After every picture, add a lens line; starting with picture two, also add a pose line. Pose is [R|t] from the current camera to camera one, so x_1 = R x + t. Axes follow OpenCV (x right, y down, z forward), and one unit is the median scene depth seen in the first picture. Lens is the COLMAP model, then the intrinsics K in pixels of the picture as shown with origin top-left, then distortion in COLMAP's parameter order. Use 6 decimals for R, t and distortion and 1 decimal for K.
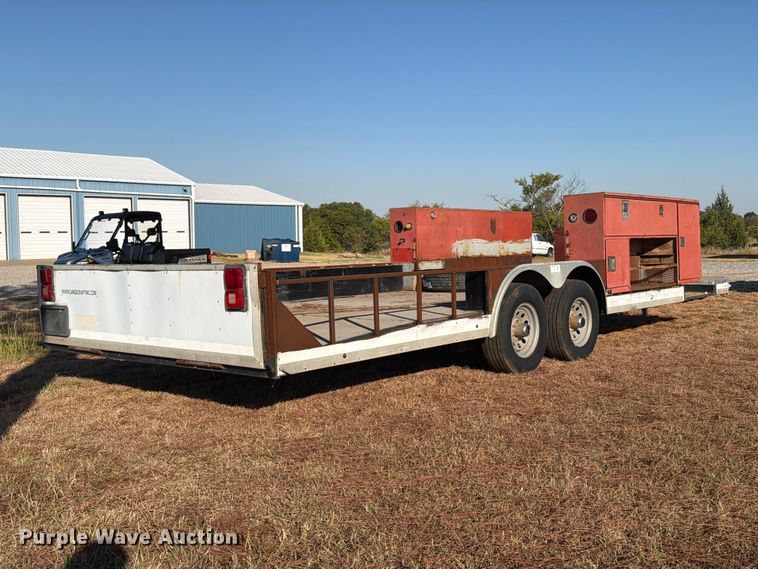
lens RADIAL K [[755.8, 0, 379.0], [0, 755.8, 284.5], [0, 0, 1]] dist [0.047594, -0.000953]
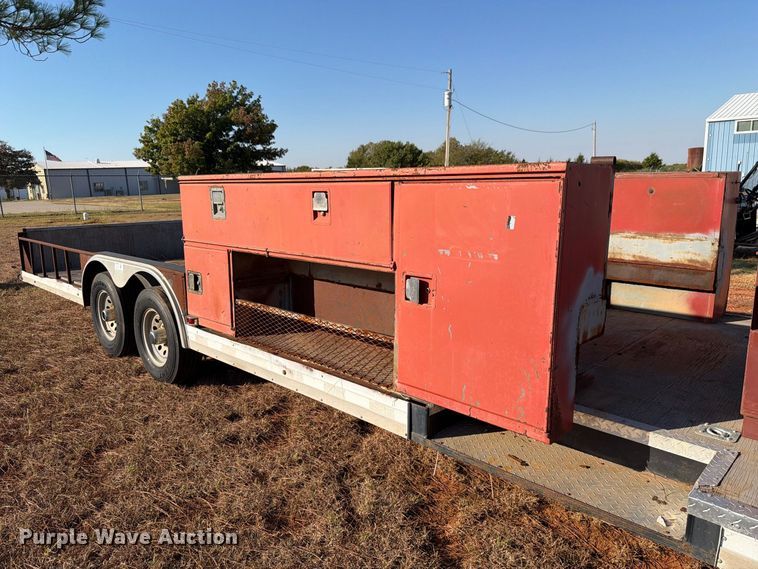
lens RADIAL K [[546.5, 0, 379.0], [0, 546.5, 284.5], [0, 0, 1]] dist [0.001873, -0.004962]
pose [[-0.067480, 0.204735, -0.976489, 0.623135], [-0.034112, 0.977674, 0.207340, -0.107280], [0.997137, 0.047301, -0.058990, 0.965458]]
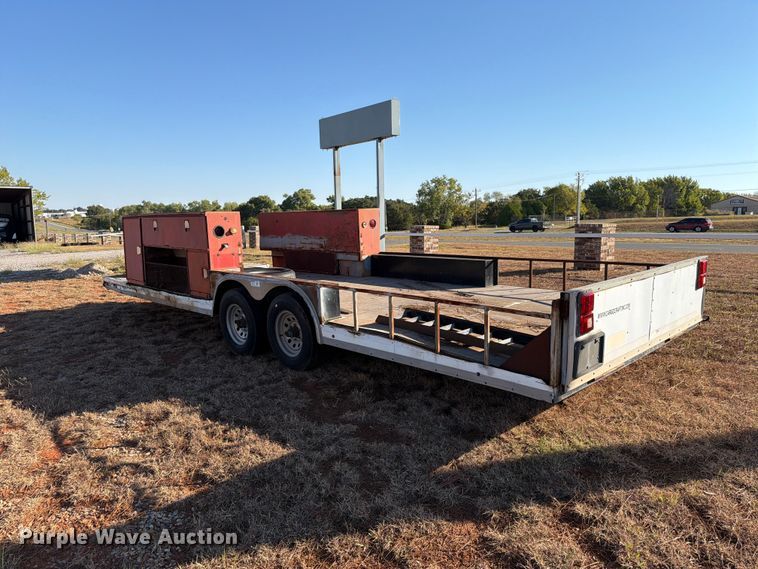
lens RADIAL K [[531.5, 0, 379.0], [0, 531.5, 284.5], [0, 0, 1]] dist [0.043126, -0.041592]
pose [[0.081964, -0.110095, 0.990536, -0.610341], [0.074600, 0.991769, 0.104059, -0.062333], [-0.993839, 0.065365, 0.089503, 0.712372]]
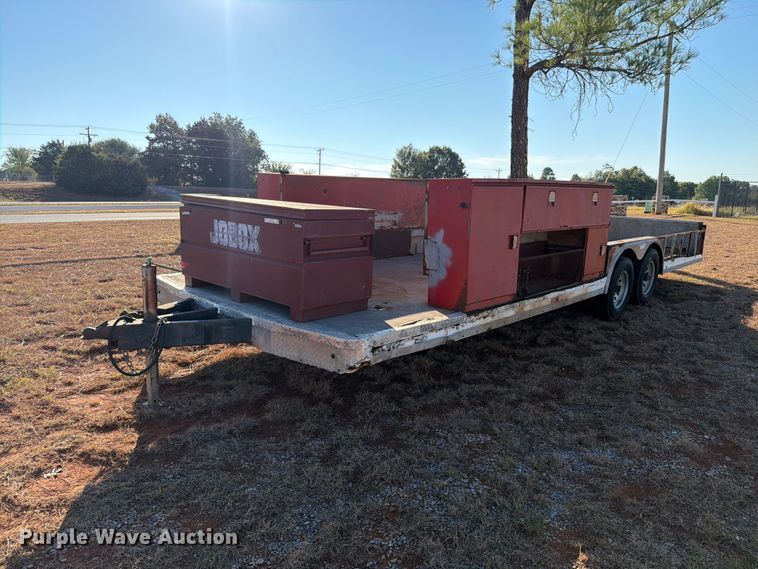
lens RADIAL K [[534.1, 0, 379.0], [0, 534.1, 284.5], [0, 0, 1]] dist [0.006110, -0.000193]
pose [[-0.997961, -0.016496, 0.061662, 0.256780], [-0.001663, 0.972419, 0.233233, -0.129581], [-0.063809, 0.232655, -0.970464, 1.620277]]
